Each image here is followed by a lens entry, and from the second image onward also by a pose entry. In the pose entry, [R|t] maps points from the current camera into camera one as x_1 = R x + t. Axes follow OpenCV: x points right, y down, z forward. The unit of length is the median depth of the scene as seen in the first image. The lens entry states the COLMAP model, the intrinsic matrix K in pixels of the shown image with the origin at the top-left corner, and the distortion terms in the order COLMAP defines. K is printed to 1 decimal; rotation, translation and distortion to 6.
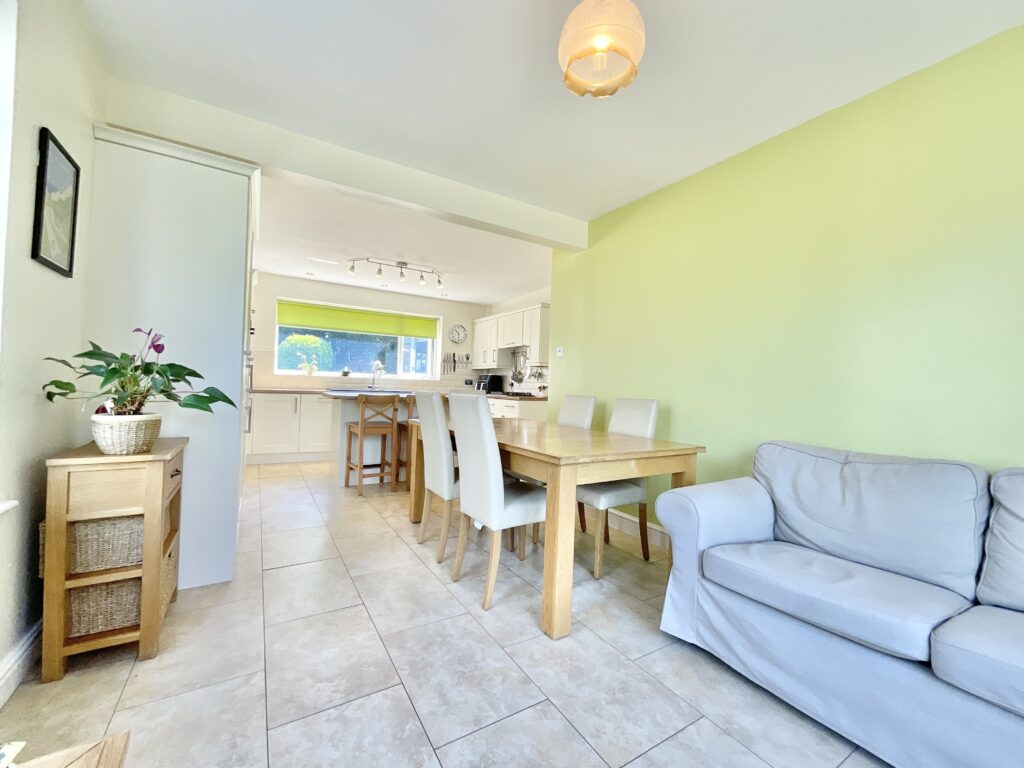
lens RADIAL K [[414.4, 0, 512.0], [0, 414.4, 384.0], [0, 0, 1]] dist [0.001060, -0.000002]
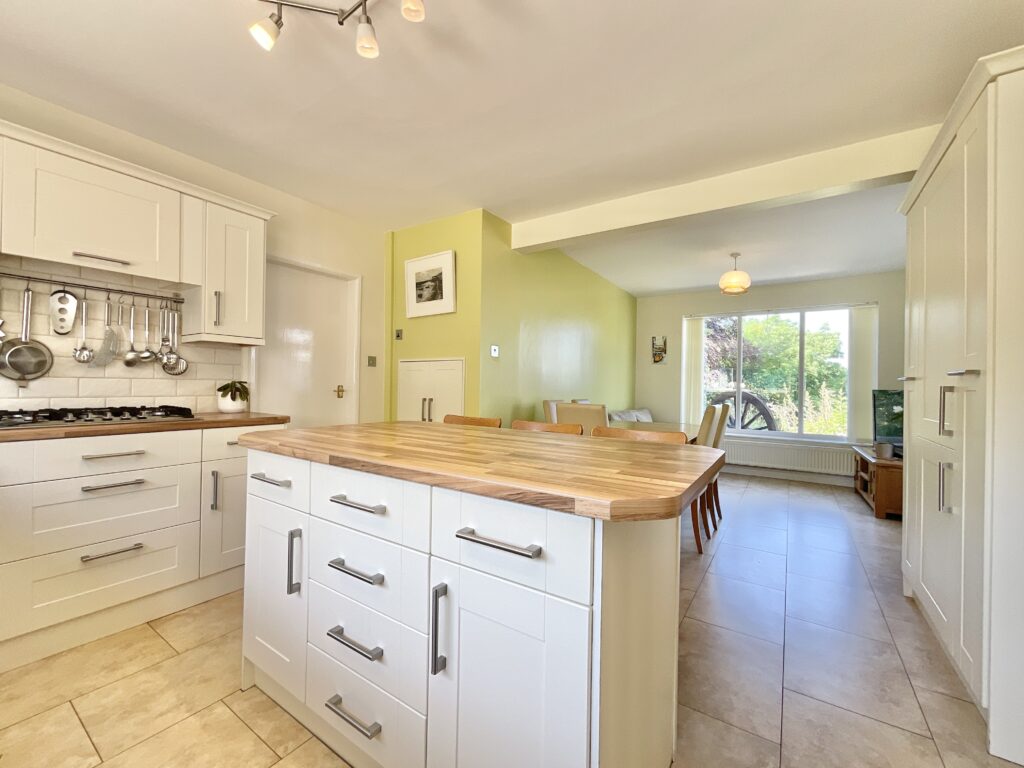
lens RADIAL K [[414.4, 0, 512.0], [0, 414.4, 384.0], [0, 0, 1]] dist [0.001060, -0.000002]
pose [[-0.414422, -0.036389, 0.909357, -0.392581], [-0.037169, 0.999043, 0.023039, -0.018034], [-0.909326, -0.024252, -0.415378, 0.770053]]
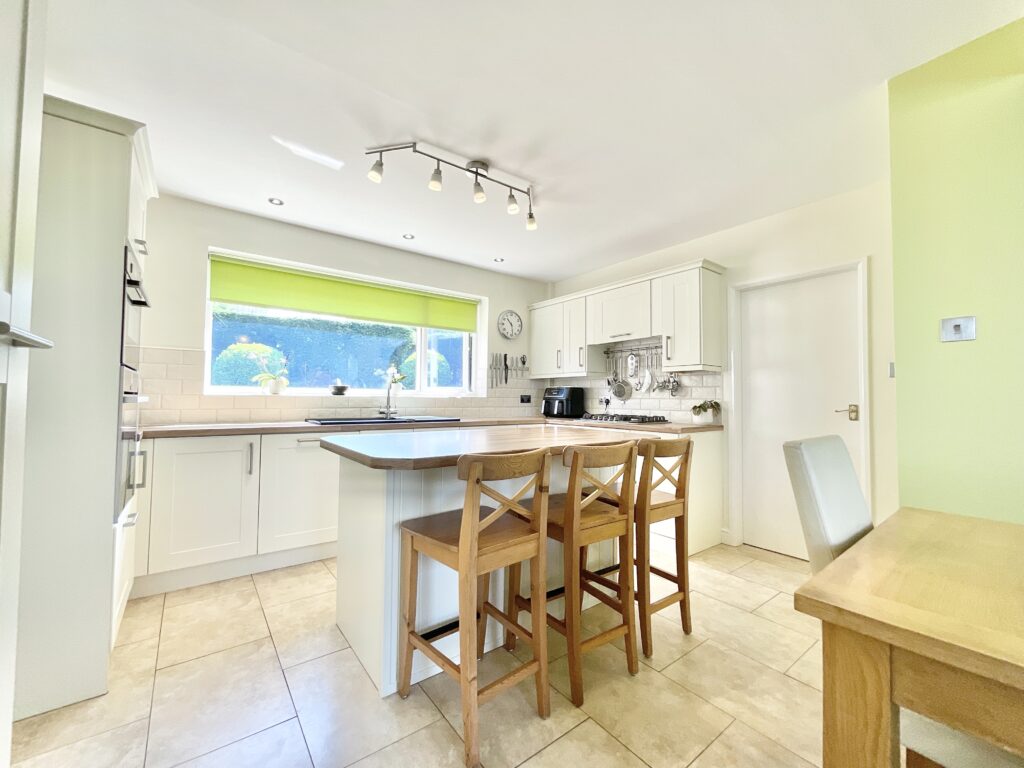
lens RADIAL K [[418.3, 0, 512.0], [0, 418.3, 384.0], [0, 0, 1]] dist [-0.001039, 0.000201]
pose [[0.994889, -0.019975, 0.098975, -0.204425], [0.022390, 0.999477, -0.023349, -0.013957], [-0.098456, 0.025446, 0.994816, 0.372540]]
